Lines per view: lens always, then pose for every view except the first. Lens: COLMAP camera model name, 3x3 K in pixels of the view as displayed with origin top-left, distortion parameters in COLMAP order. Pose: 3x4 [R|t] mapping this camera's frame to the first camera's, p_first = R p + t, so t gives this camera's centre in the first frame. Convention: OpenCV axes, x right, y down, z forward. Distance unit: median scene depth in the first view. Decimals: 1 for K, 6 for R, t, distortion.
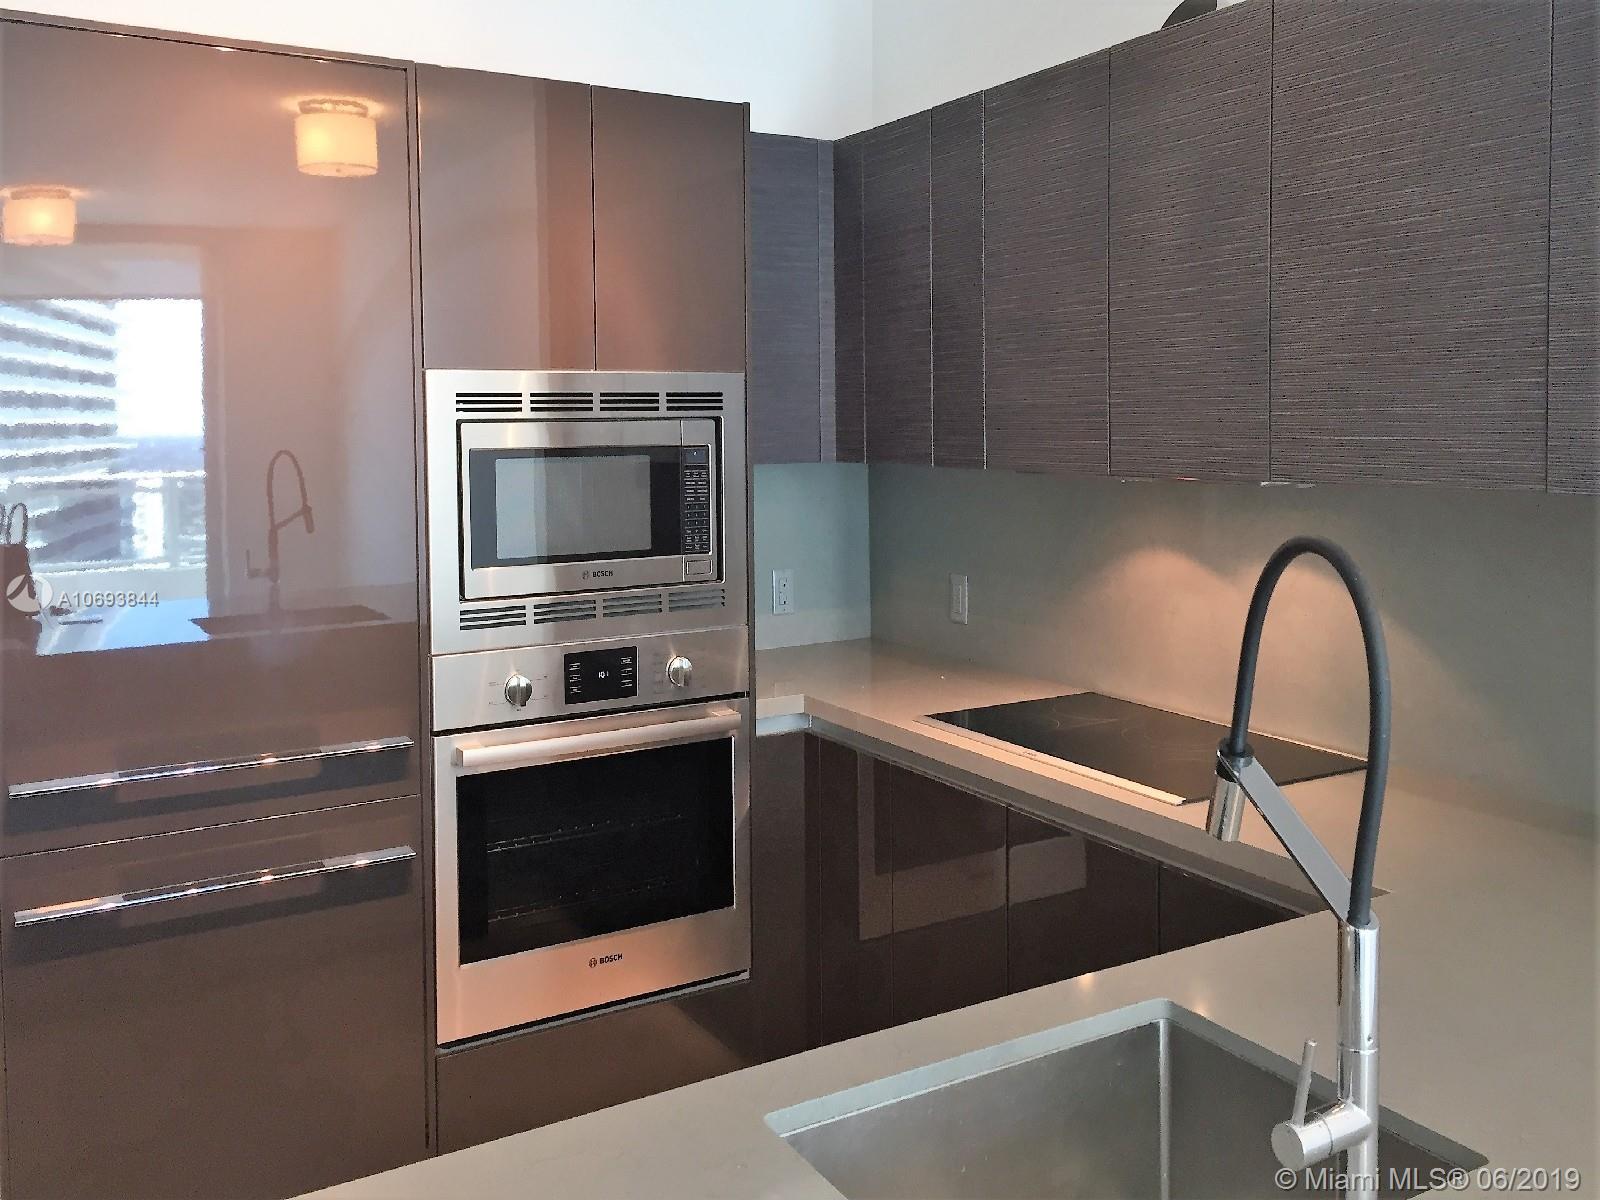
lens RADIAL K [[1356.6, 0, 800.0], [0, 1356.6, 600.0], [0, 0, 1]] dist [0.010442, 0.012408]
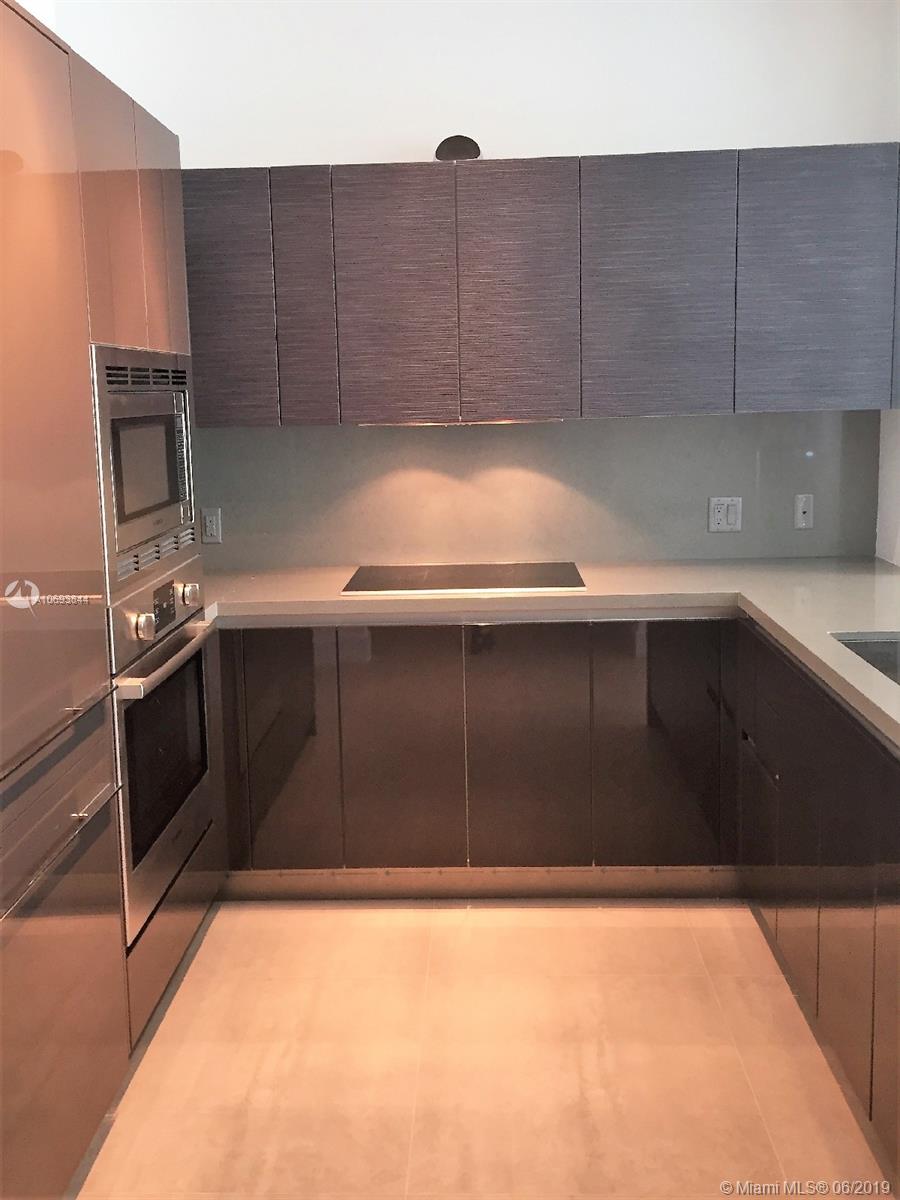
lens RADIAL K [[1017.4, 0, 450.0], [0, 1017.4, 600.0], [0, 0, 1]] dist [0.010442, 0.012408]
pose [[0.536428, -0.176504, 0.825283, -0.746204], [0.136191, 0.983173, 0.121749, -0.024654], [-0.832885, 0.047086, 0.551439, 0.280620]]
